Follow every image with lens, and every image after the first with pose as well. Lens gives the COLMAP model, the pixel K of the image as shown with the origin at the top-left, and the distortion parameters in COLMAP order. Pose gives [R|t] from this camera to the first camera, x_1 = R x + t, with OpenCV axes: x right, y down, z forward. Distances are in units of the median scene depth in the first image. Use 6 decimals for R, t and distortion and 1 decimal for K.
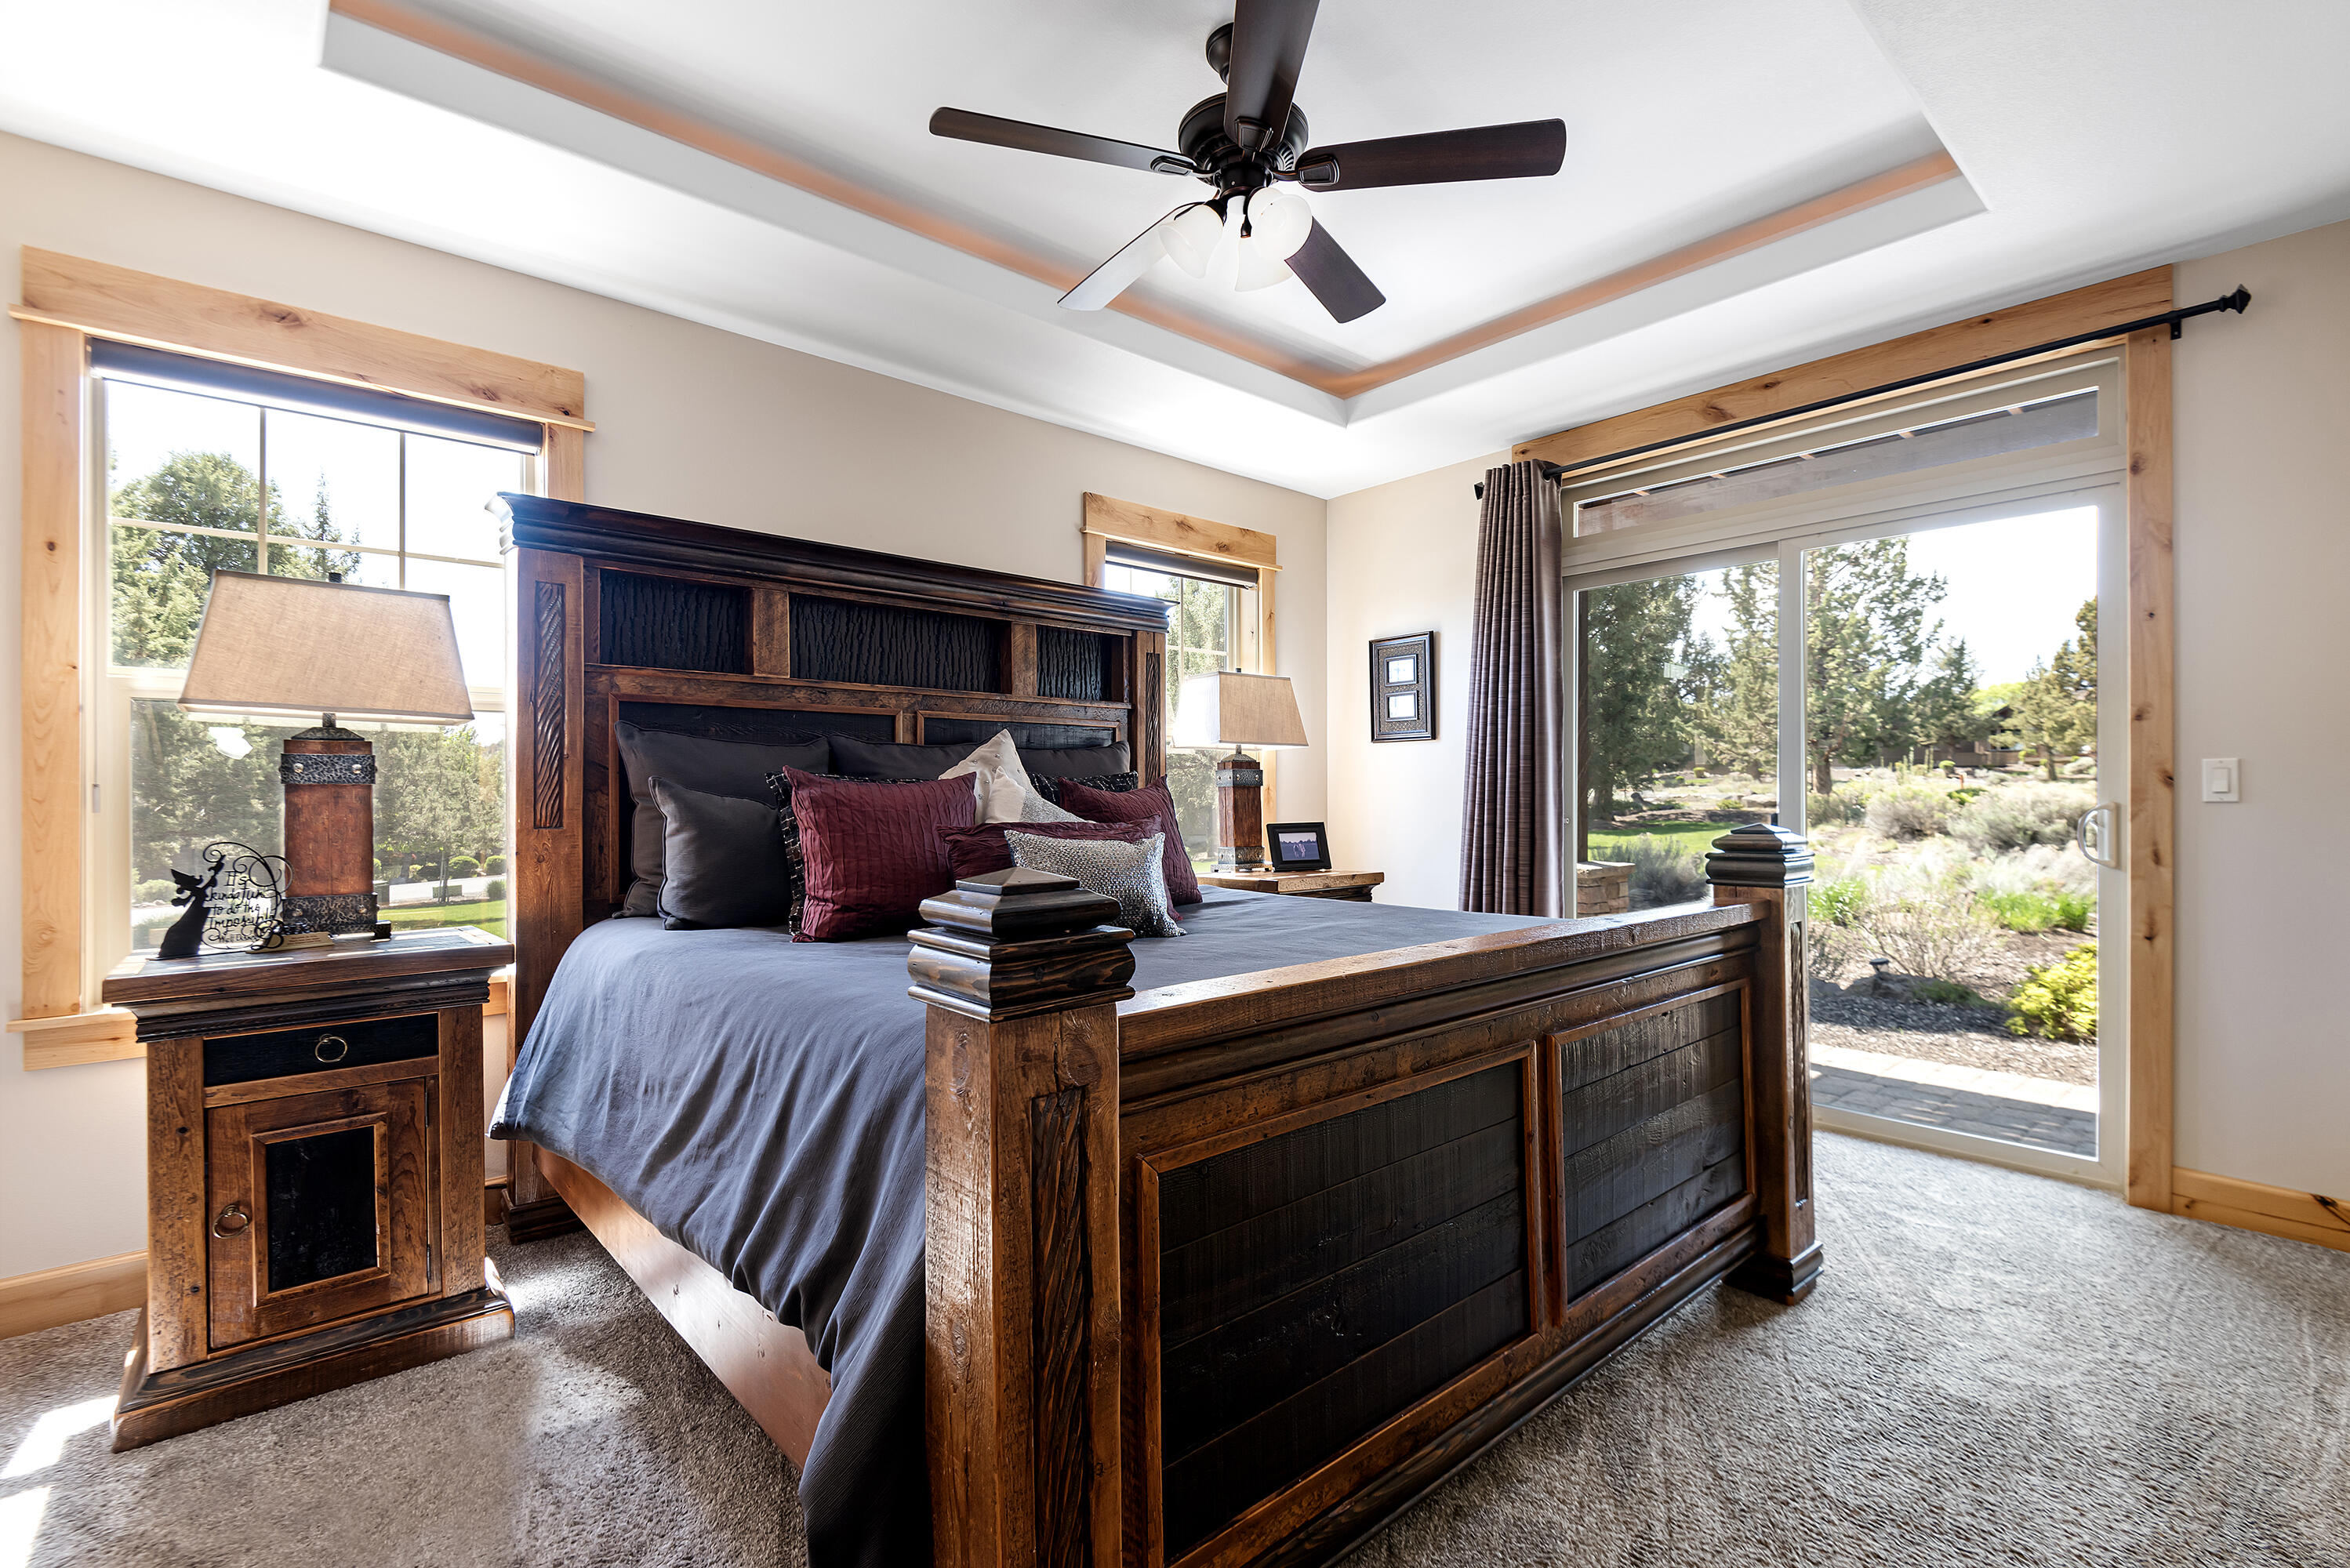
lens RADIAL K [[1039.7, 0, 1175.0], [0, 1039.7, 784.0], [0, 0, 1]] dist [0.029080, -0.026192]
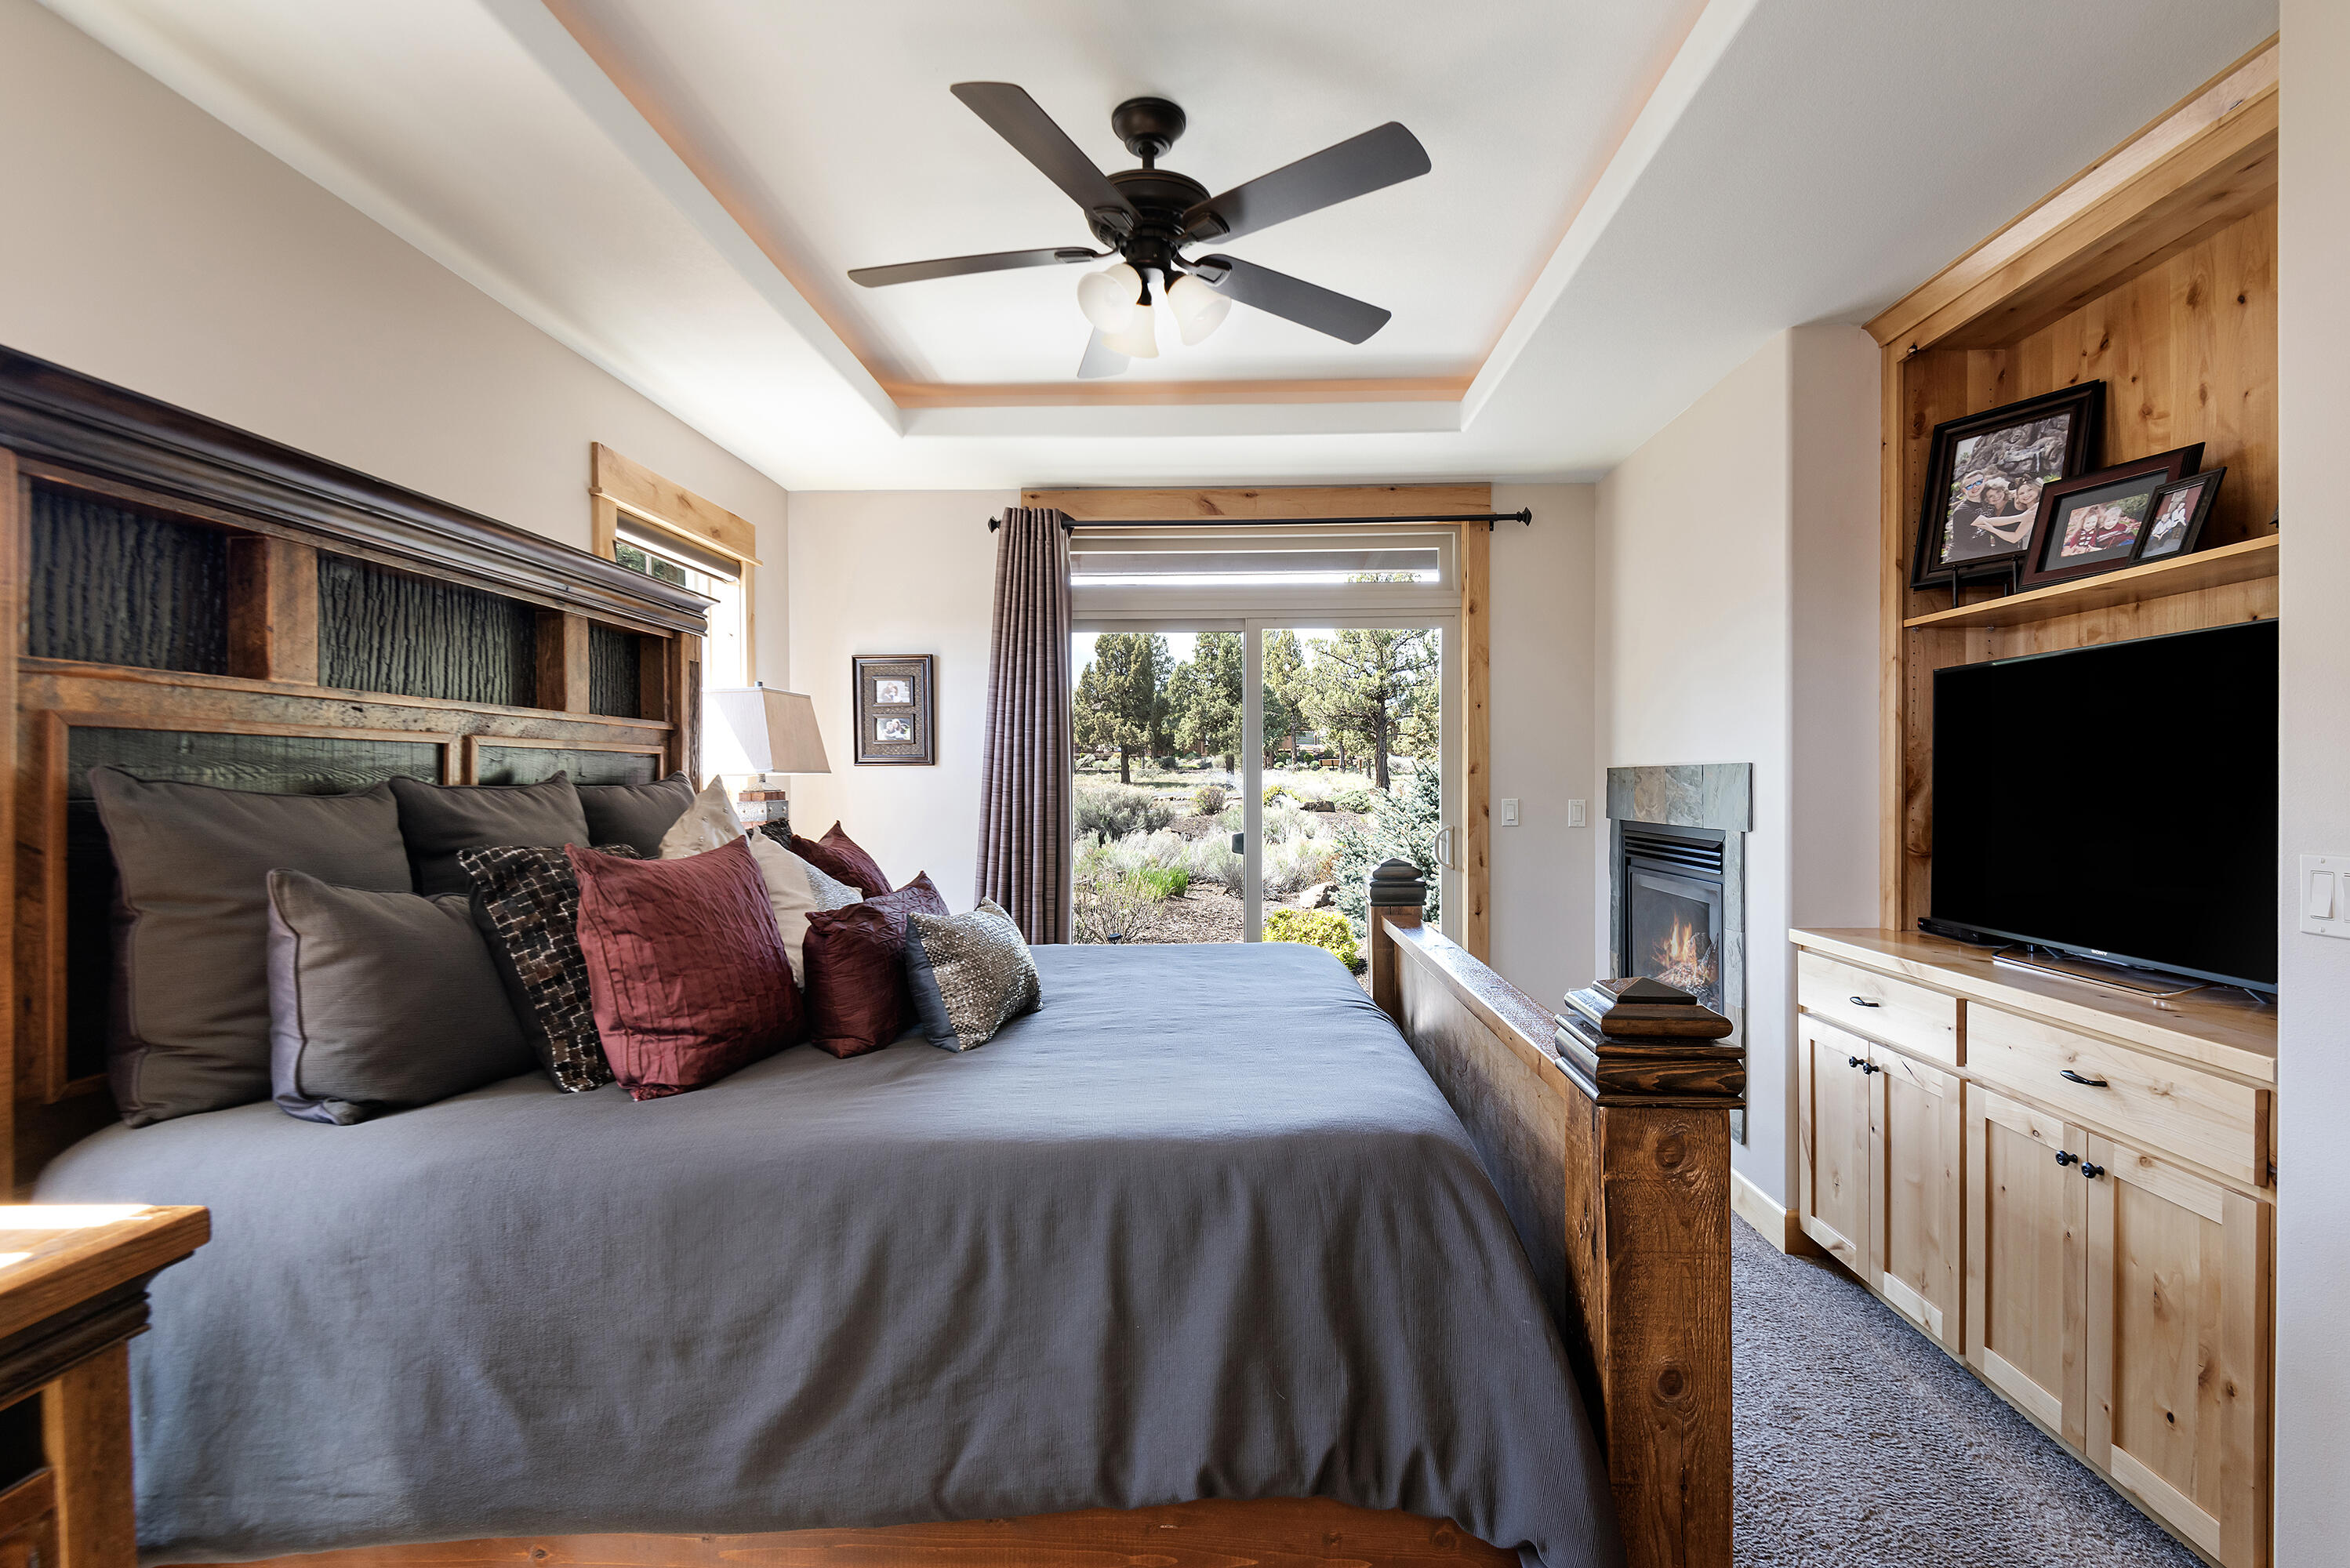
lens RADIAL K [[1092.8, 0, 1181.1], [0, 1092.8, 775.3], [0, 0, 1]] dist [-0.000775, -0.000394]
pose [[0.684930, 0.002232, 0.728605, -0.385915], [-0.004710, 0.999988, 0.001364, -0.040123], [-0.728593, -0.004366, 0.684933, 0.141119]]
